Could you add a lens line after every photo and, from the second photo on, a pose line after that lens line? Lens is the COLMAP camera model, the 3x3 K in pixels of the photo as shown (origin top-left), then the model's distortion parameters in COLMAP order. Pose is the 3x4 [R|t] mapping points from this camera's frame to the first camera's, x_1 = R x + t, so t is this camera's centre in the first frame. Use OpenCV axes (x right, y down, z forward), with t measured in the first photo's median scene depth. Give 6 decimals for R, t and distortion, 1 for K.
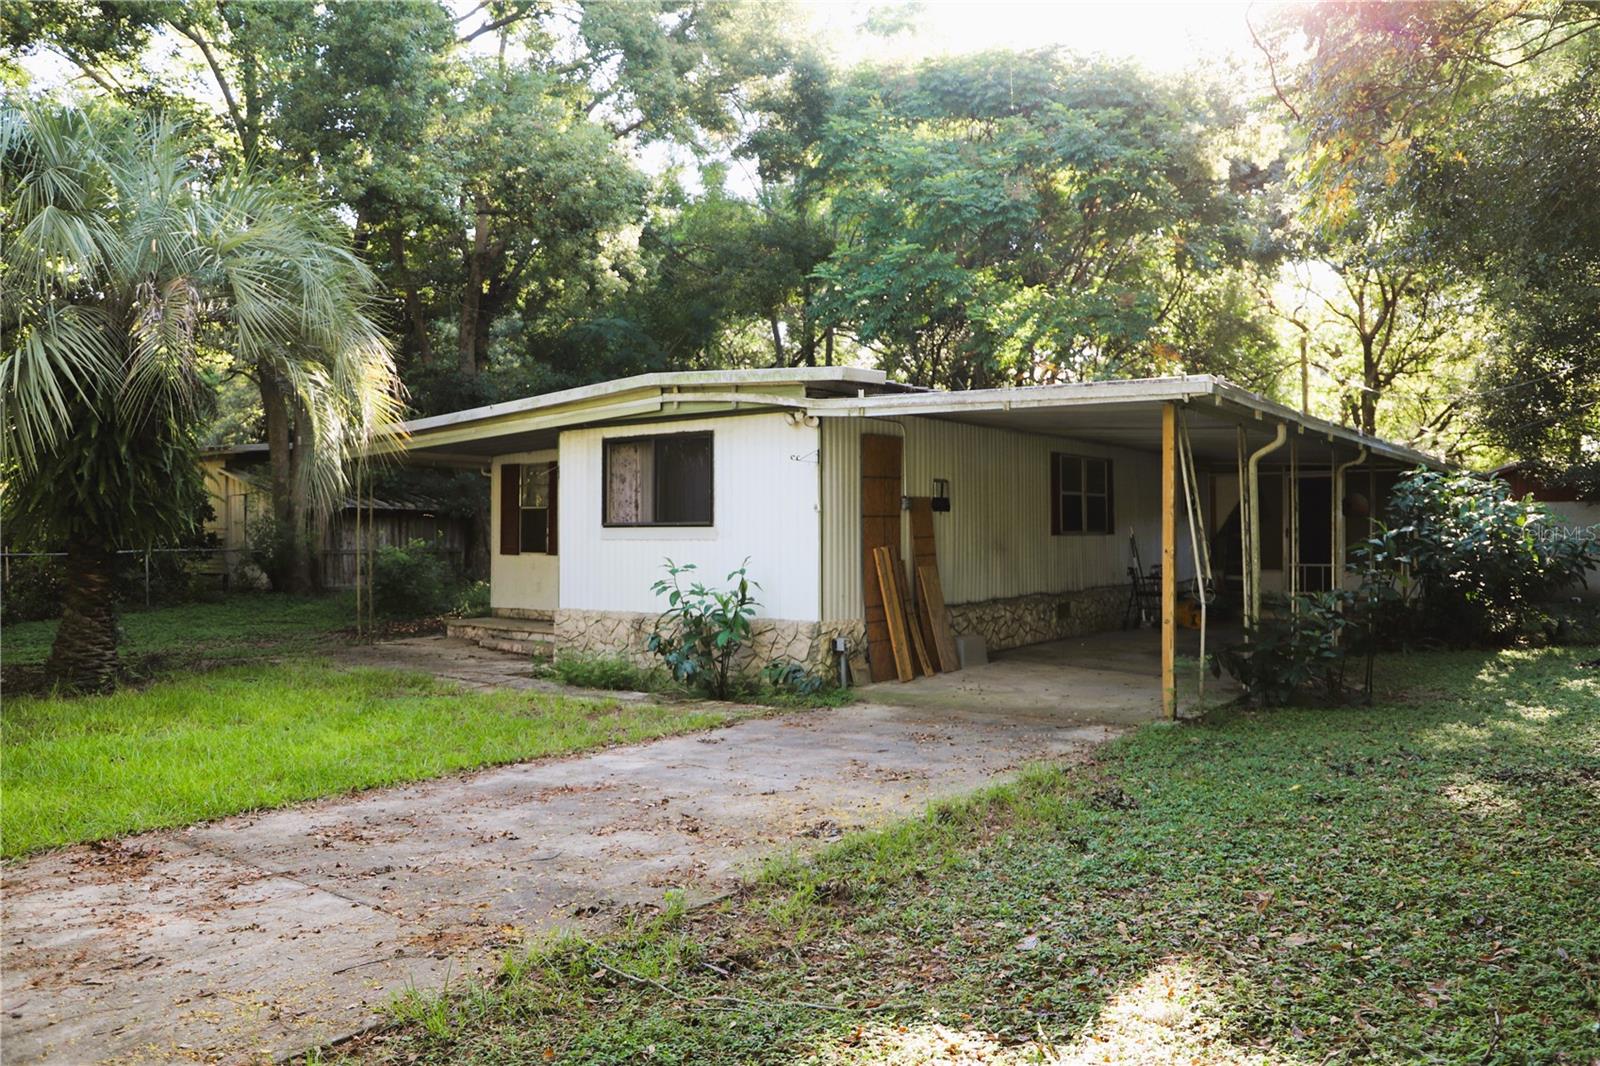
lens RADIAL K [[1103.5, 0, 800.0], [0, 1103.5, 533.0], [0, 0, 1]] dist [-0.000189, 0.086336]
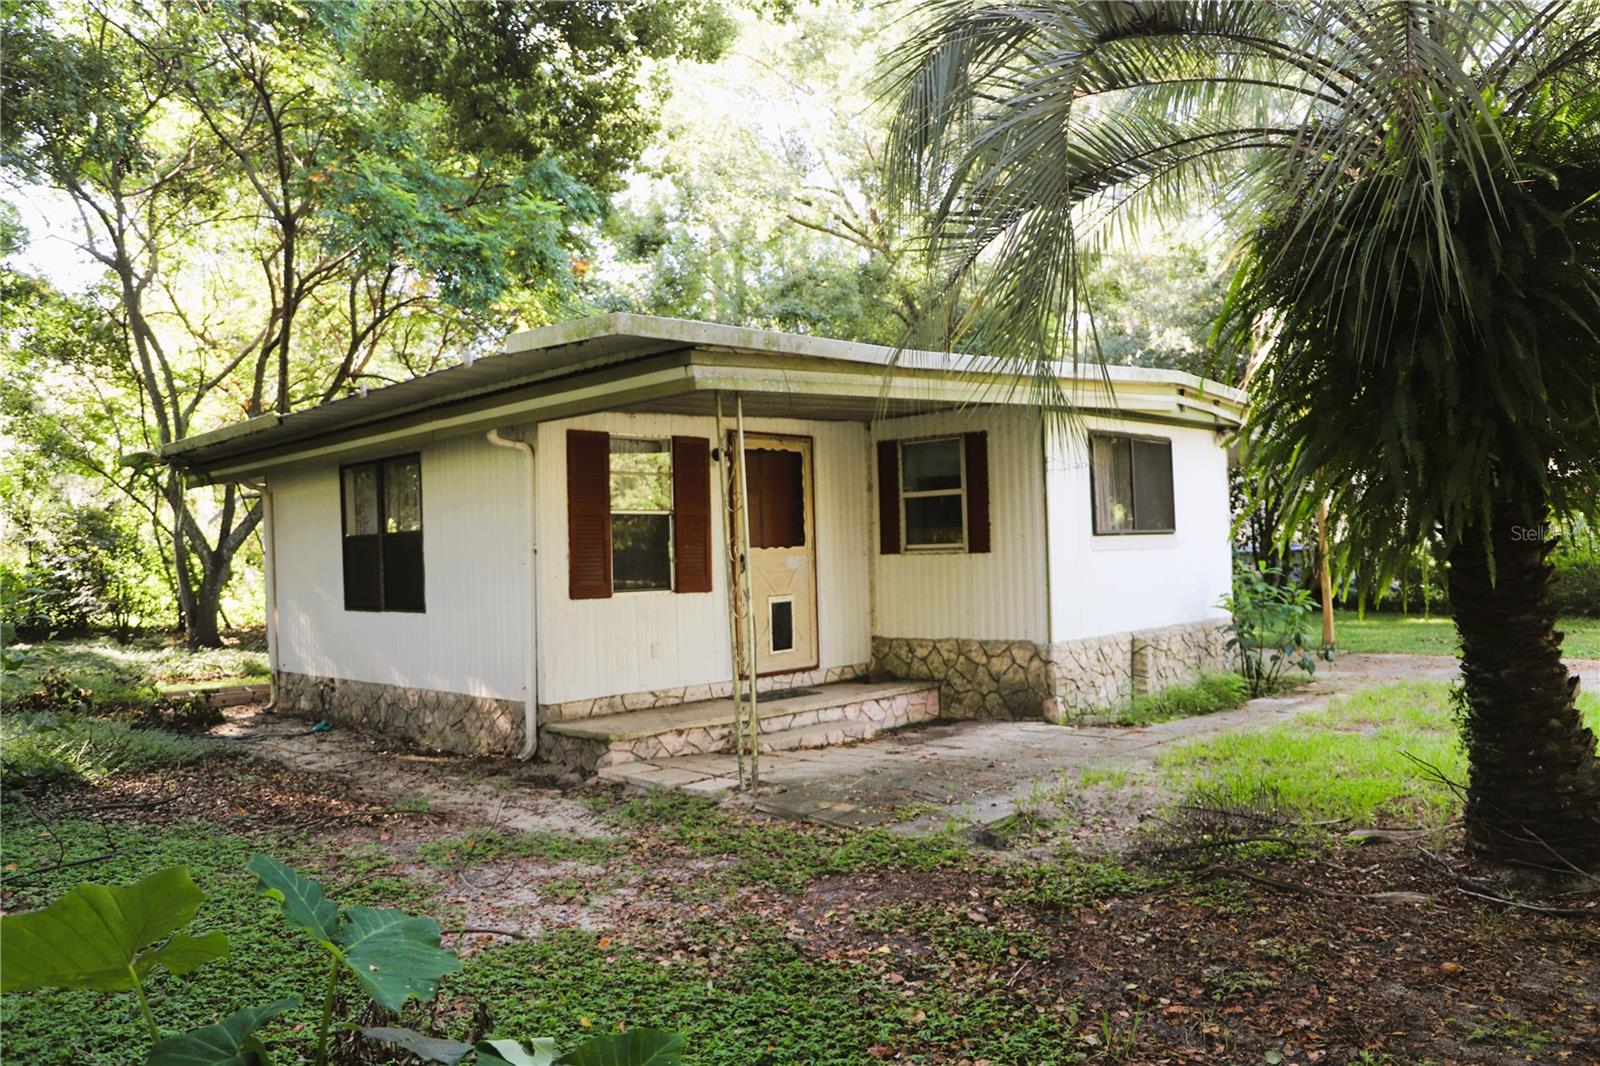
lens RADIAL K [[1093.1, 0, 800.0], [0, 1093.1, 533.0], [0, 0, 1]] dist [-0.124594, 0.085731]
pose [[0.177146, 0.018032, 0.984019, -1.102986], [0.031285, 0.999224, -0.023942, 0.005433], [-0.983687, 0.035026, 0.176445, 1.162742]]
